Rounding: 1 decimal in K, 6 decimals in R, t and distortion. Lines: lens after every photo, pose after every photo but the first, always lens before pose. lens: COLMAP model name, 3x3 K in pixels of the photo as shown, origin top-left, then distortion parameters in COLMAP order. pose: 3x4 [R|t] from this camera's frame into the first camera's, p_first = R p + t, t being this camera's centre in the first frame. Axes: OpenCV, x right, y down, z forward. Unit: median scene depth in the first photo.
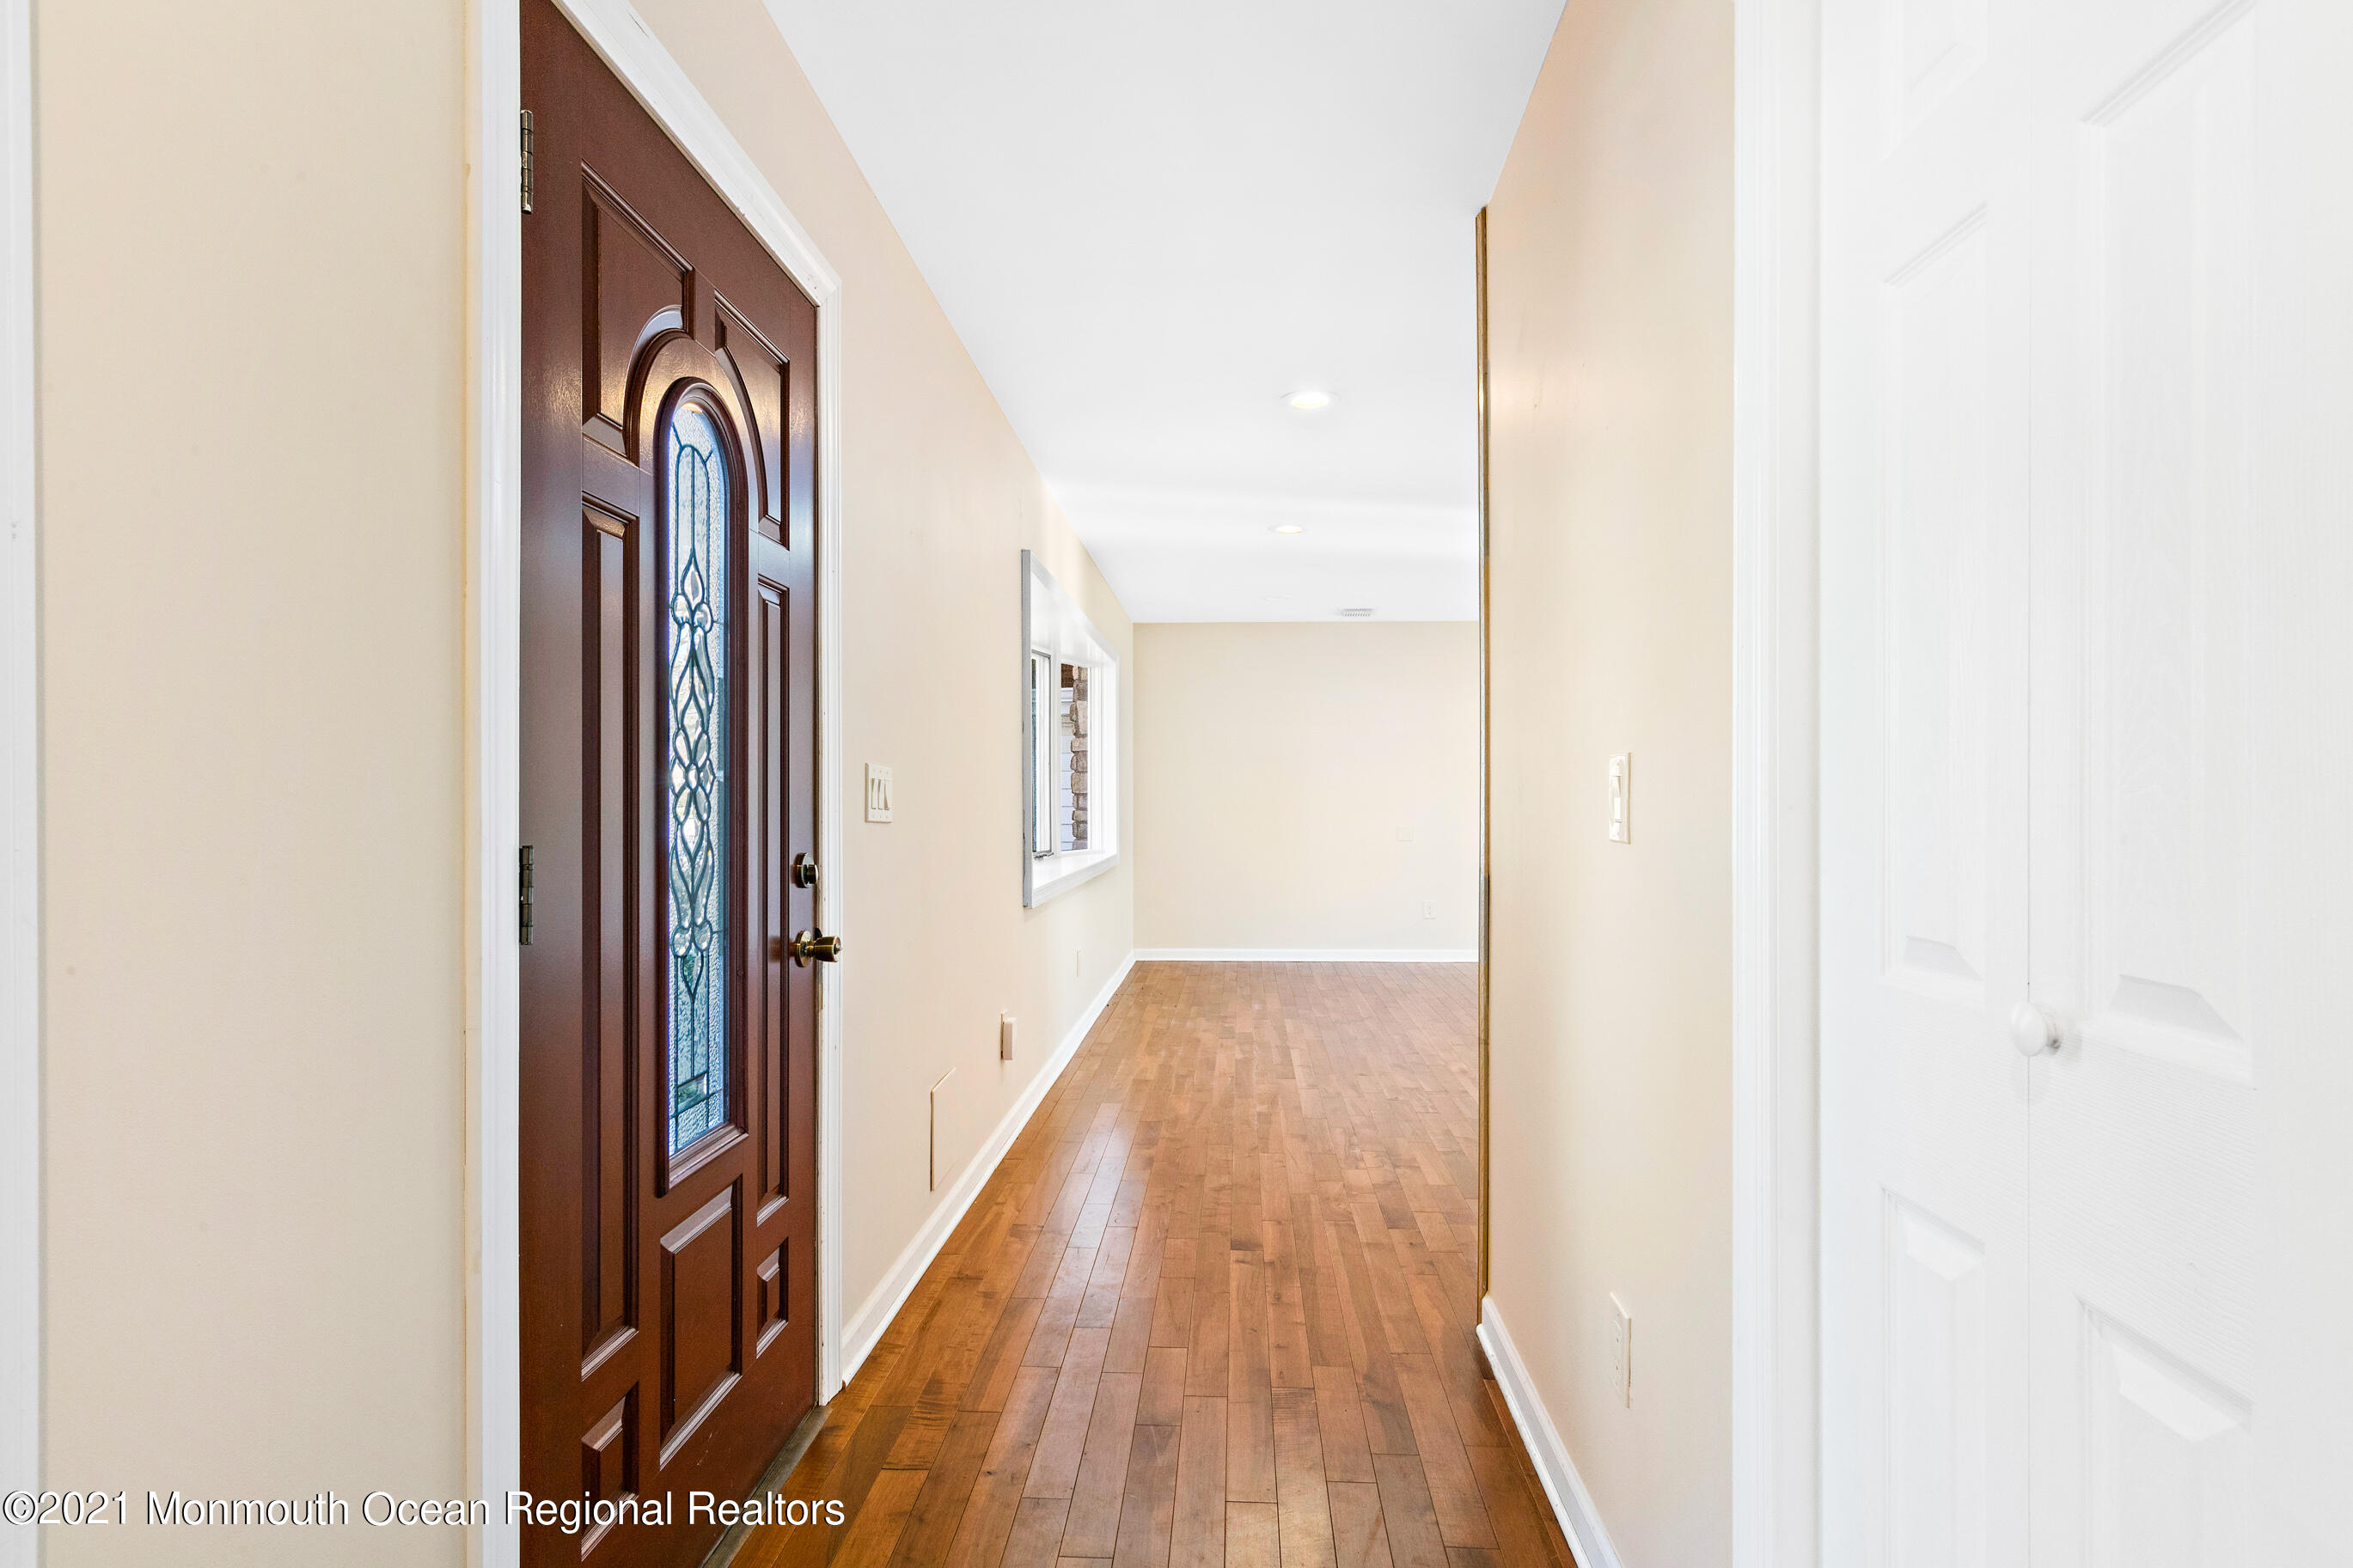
lens RADIAL K [[1192.9, 0, 1173.2], [0, 1192.9, 764.6], [0, 0, 1]] dist [-0.000474, -0.000025]
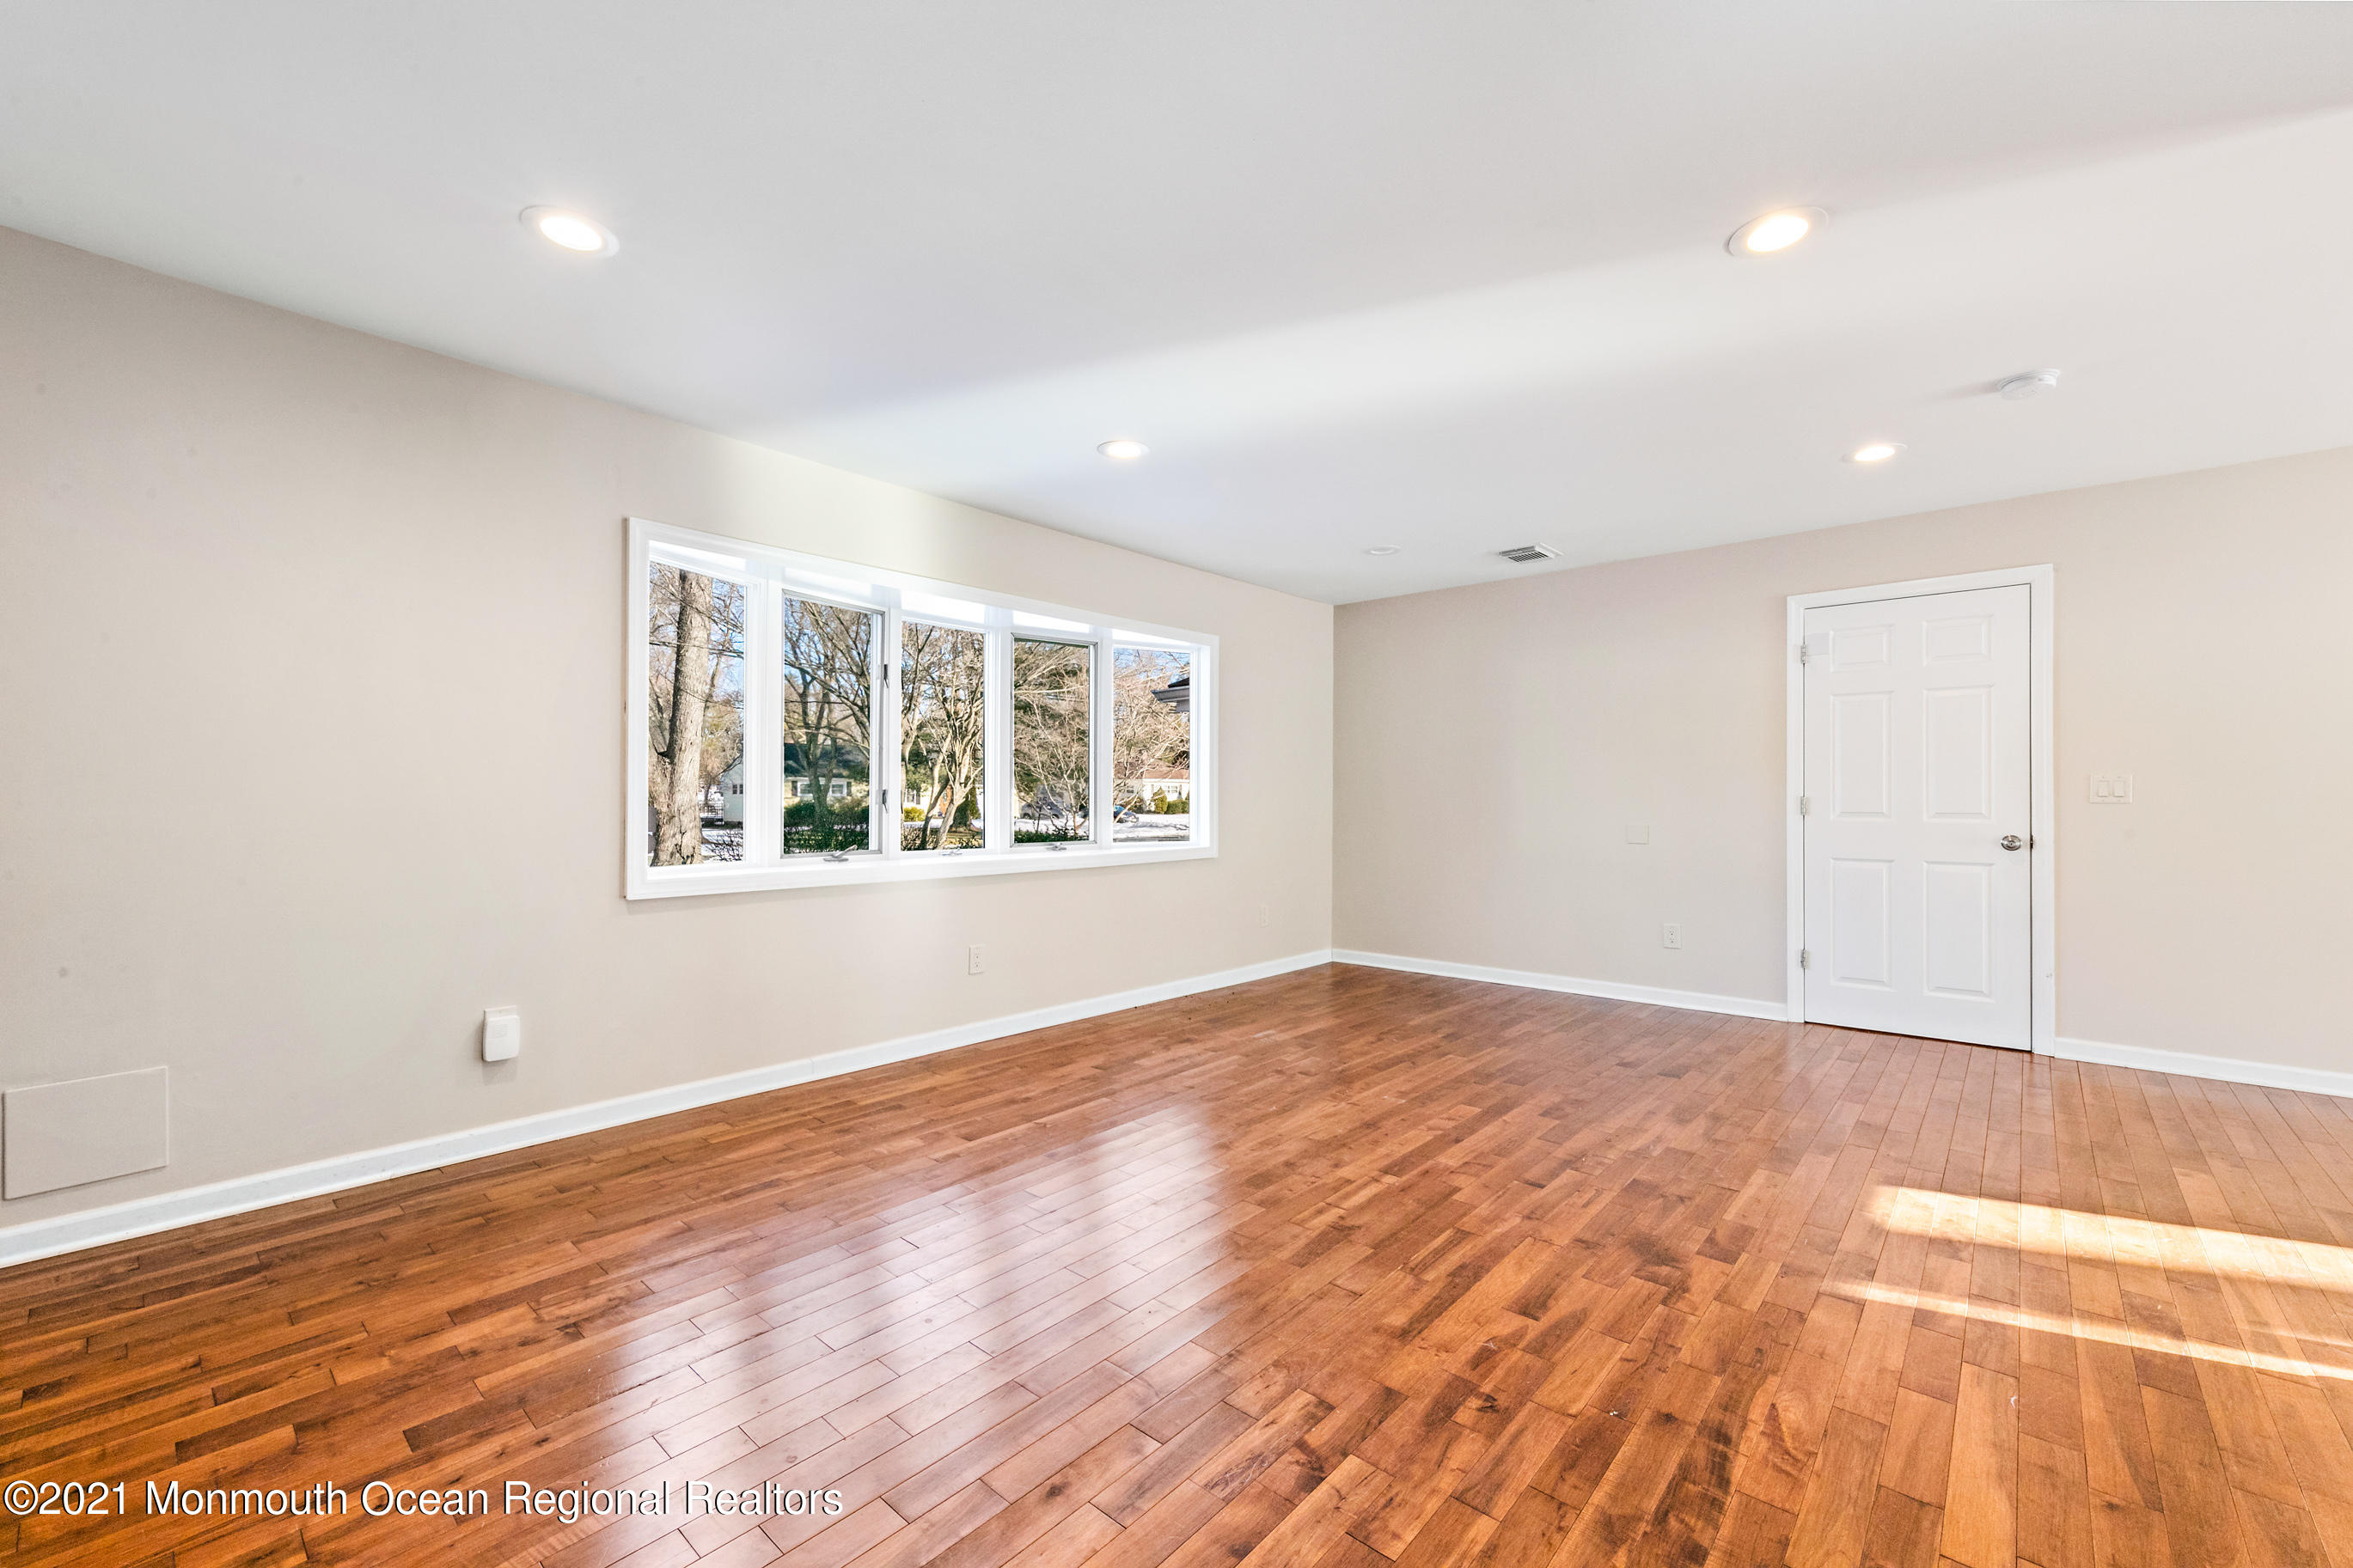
lens RADIAL K [[933.4, 0, 1187.8], [0, 933.4, 798.2], [0, 0, 1]] dist [0.006334, 0.000189]
pose [[0.787112, -0.000349, -0.616810, 0.502610], [0.015972, 0.999676, 0.019817, 0.025335], [0.616603, -0.025450, 0.786863, 0.521285]]
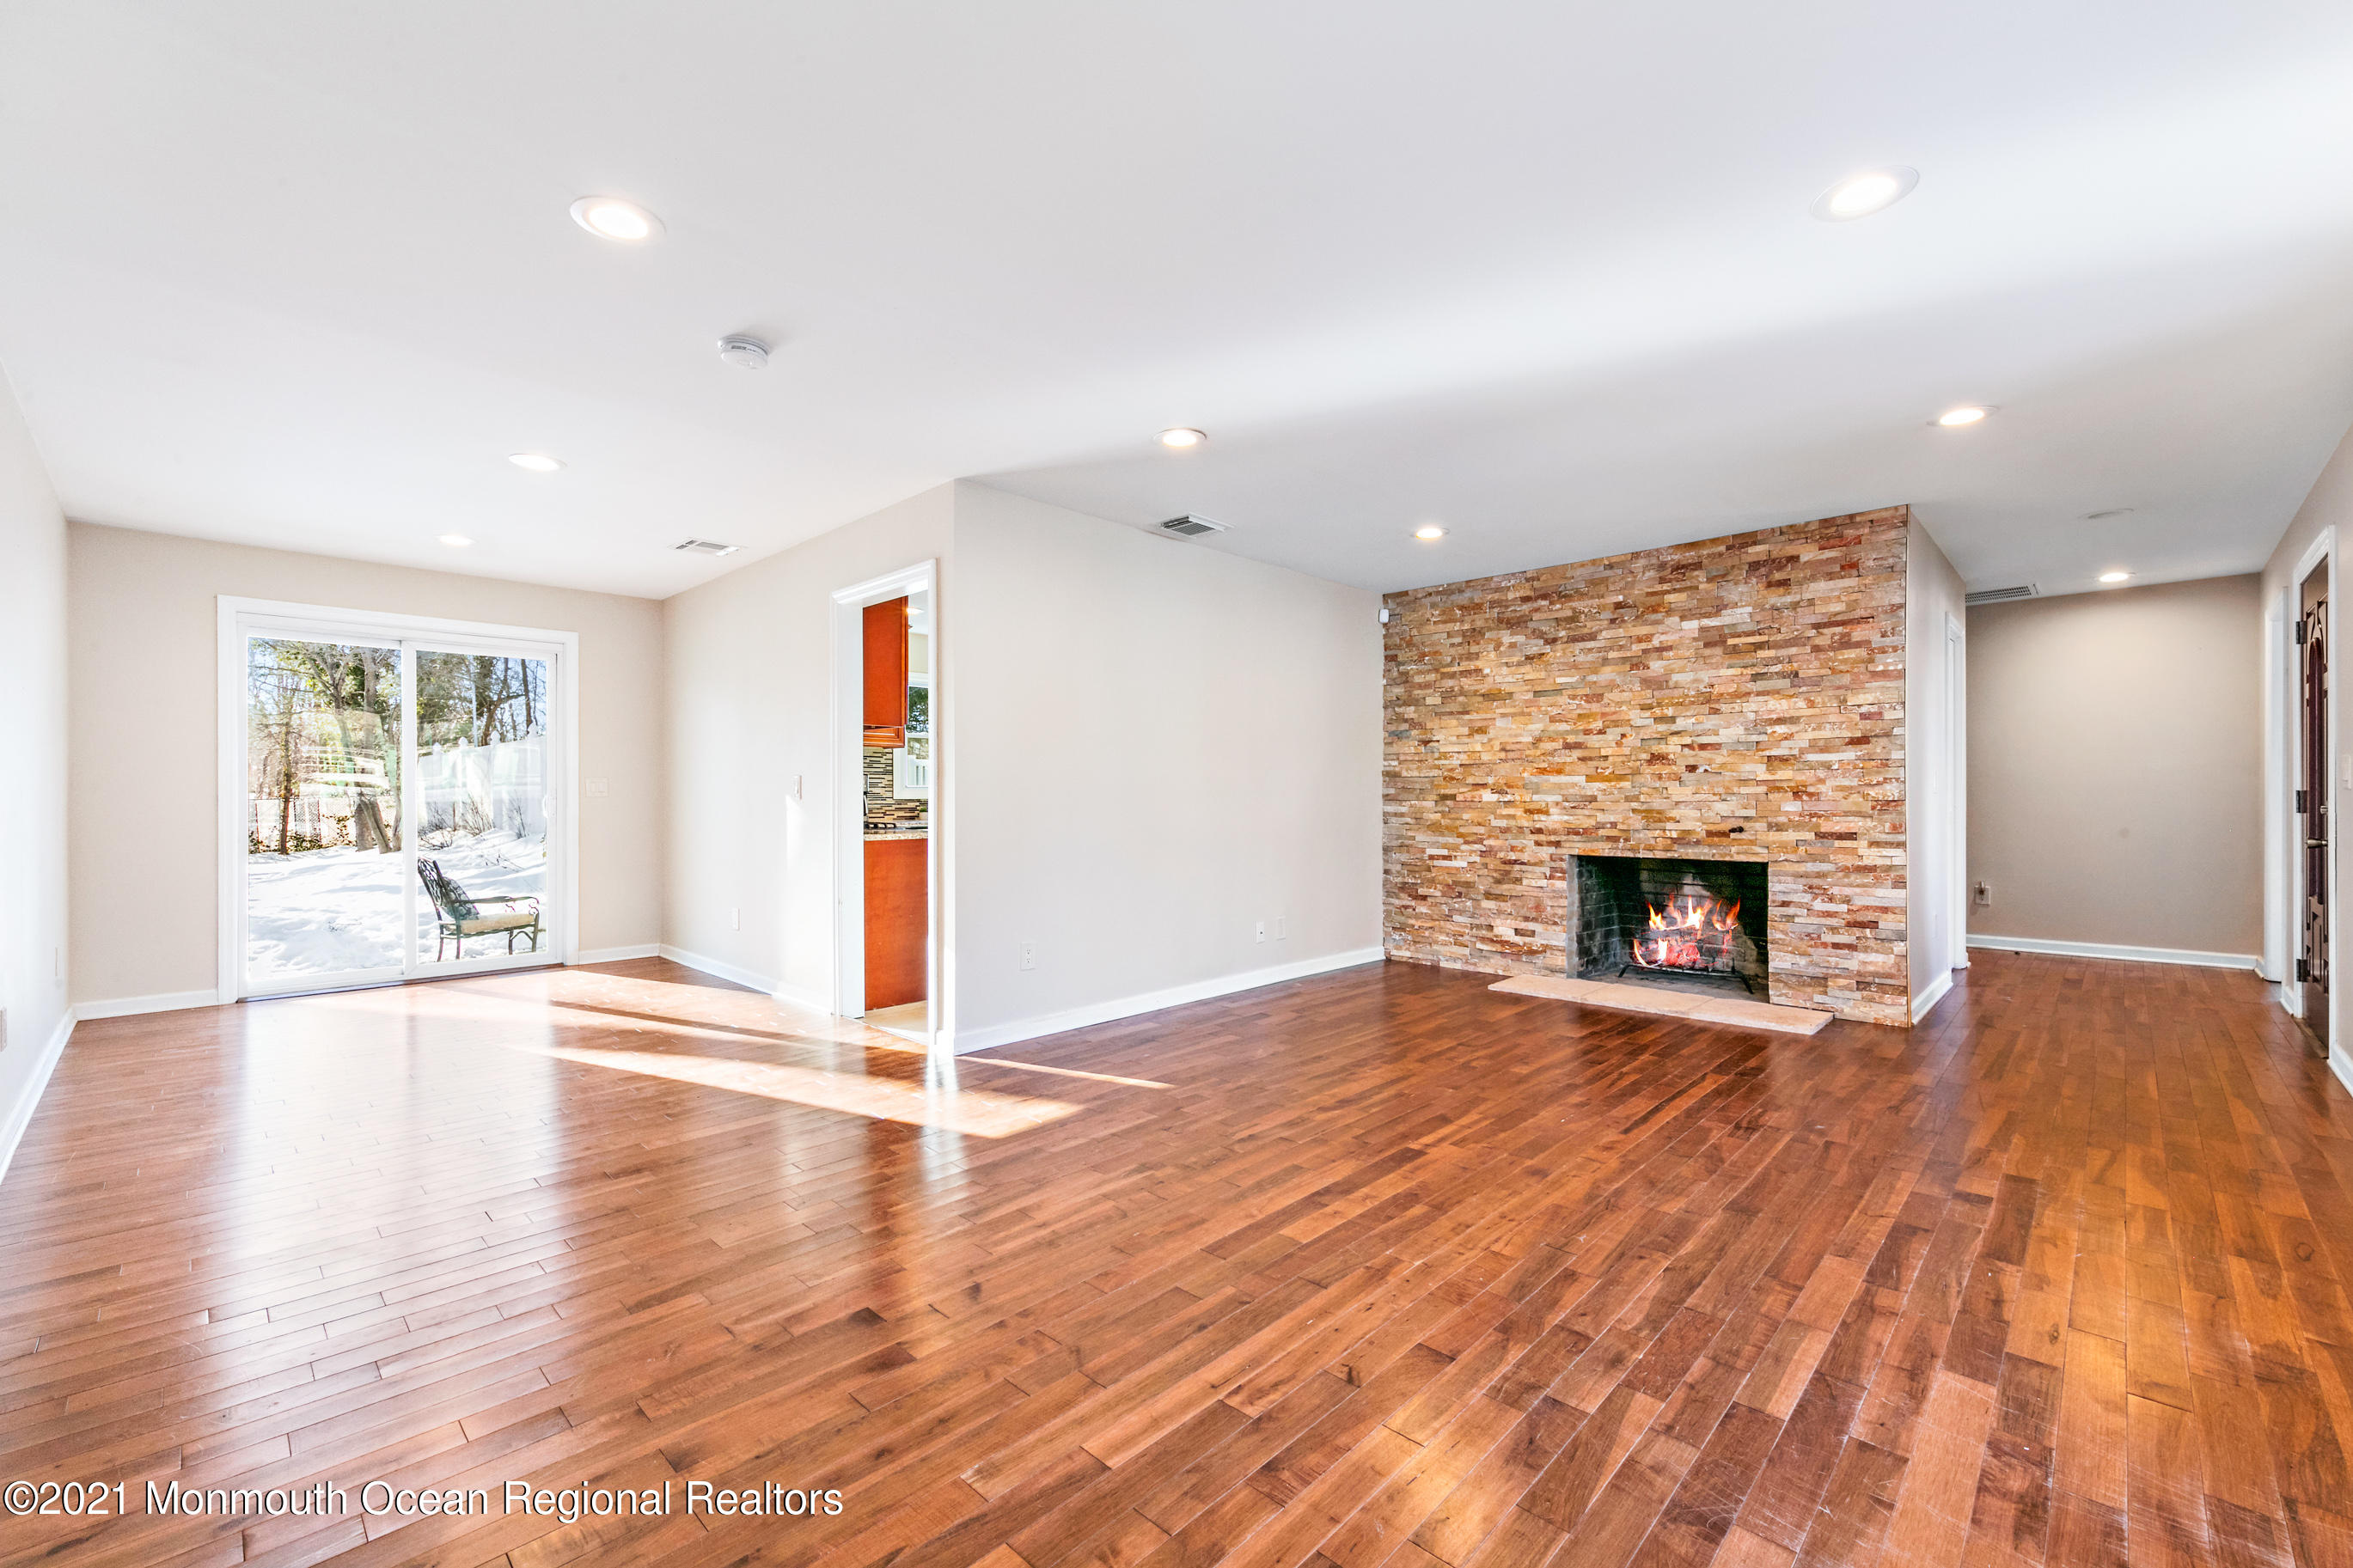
lens RADIAL K [[974.0, 0, 1186.3], [0, 974.0, 797.7], [0, 0, 1]] dist [0.006156, 0.000212]
pose [[-0.758443, 0.001373, 0.651738, 0.045792], [-0.015787, 0.999666, -0.020478, 0.053926], [-0.651548, -0.025820, -0.758168, 1.429393]]
